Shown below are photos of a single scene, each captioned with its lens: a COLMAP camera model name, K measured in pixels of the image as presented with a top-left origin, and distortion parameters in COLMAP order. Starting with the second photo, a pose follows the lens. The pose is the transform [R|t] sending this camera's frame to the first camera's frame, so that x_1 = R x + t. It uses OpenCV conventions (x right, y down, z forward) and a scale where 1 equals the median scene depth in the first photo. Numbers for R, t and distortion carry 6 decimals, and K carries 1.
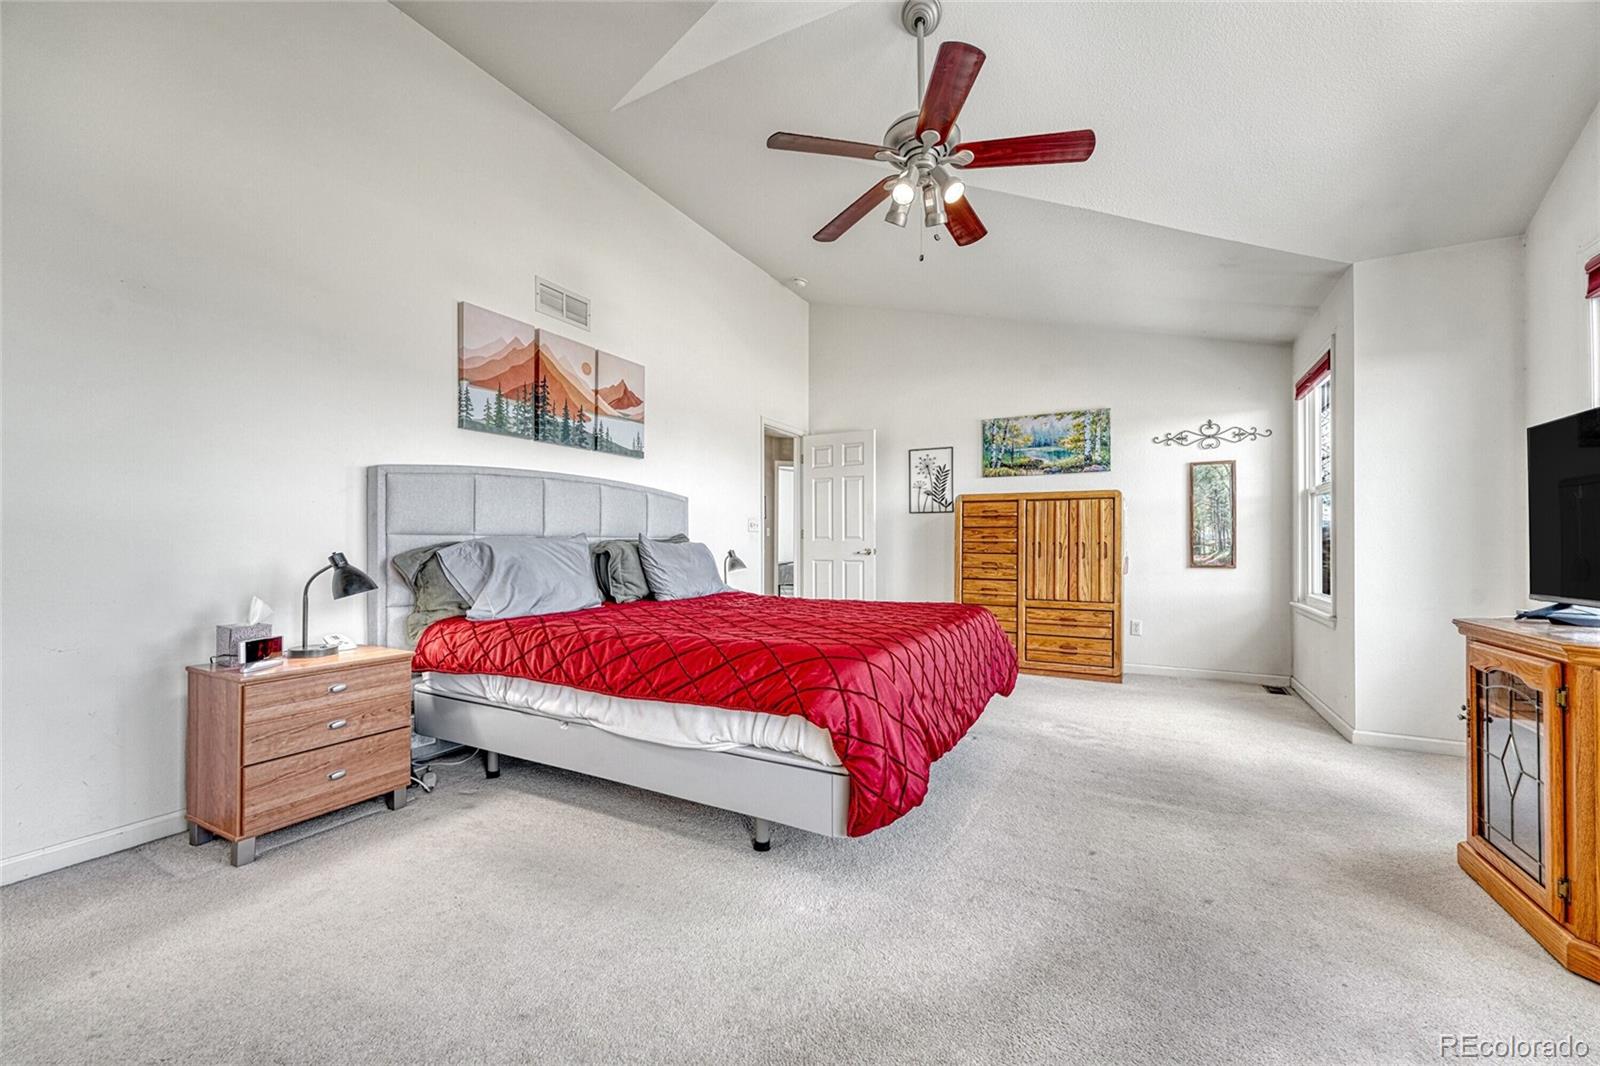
lens RADIAL K [[636.3, 0, 796.5], [0, 636.3, 540.8], [0, 0, 1]] dist [-0.000965, -0.000132]
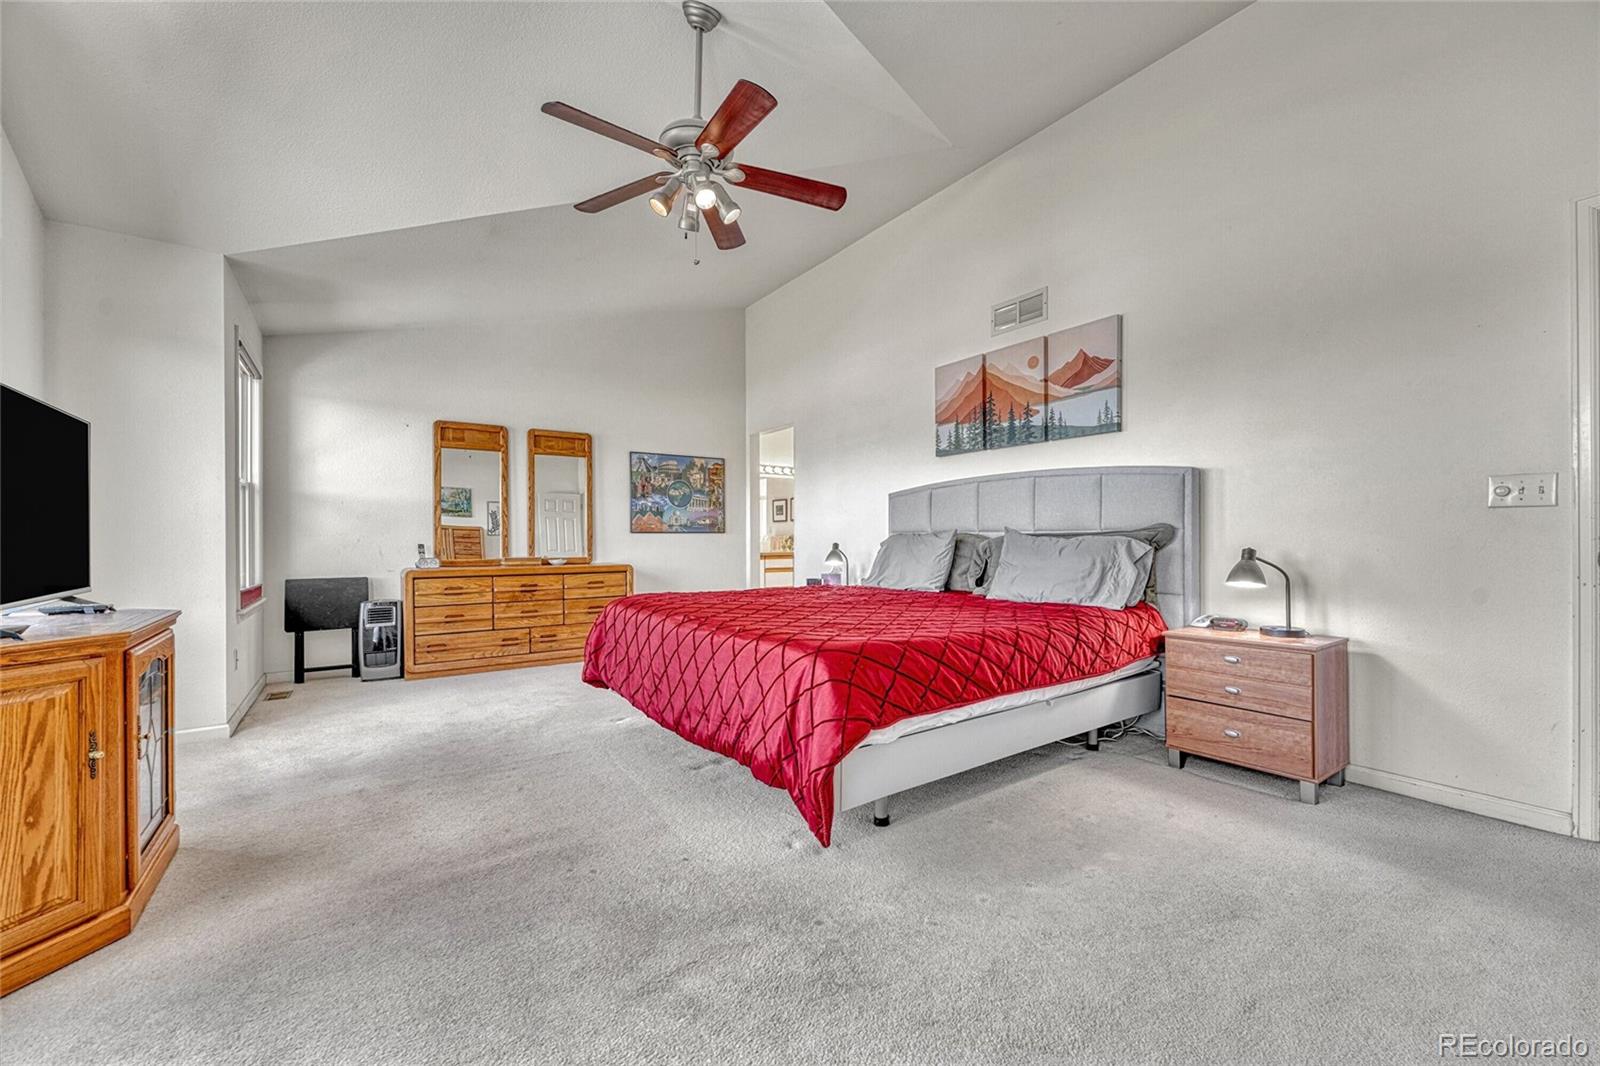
lens RADIAL K [[636.3, 0, 796.5], [0, 636.3, 540.8], [0, 0, 1]] dist [-0.000965, -0.000132]
pose [[-0.452669, 0.006005, -0.891659, 0.767585], [0.009442, 0.999954, 0.001940, 0.003118], [0.891629, -0.007541, -0.452704, 1.183884]]
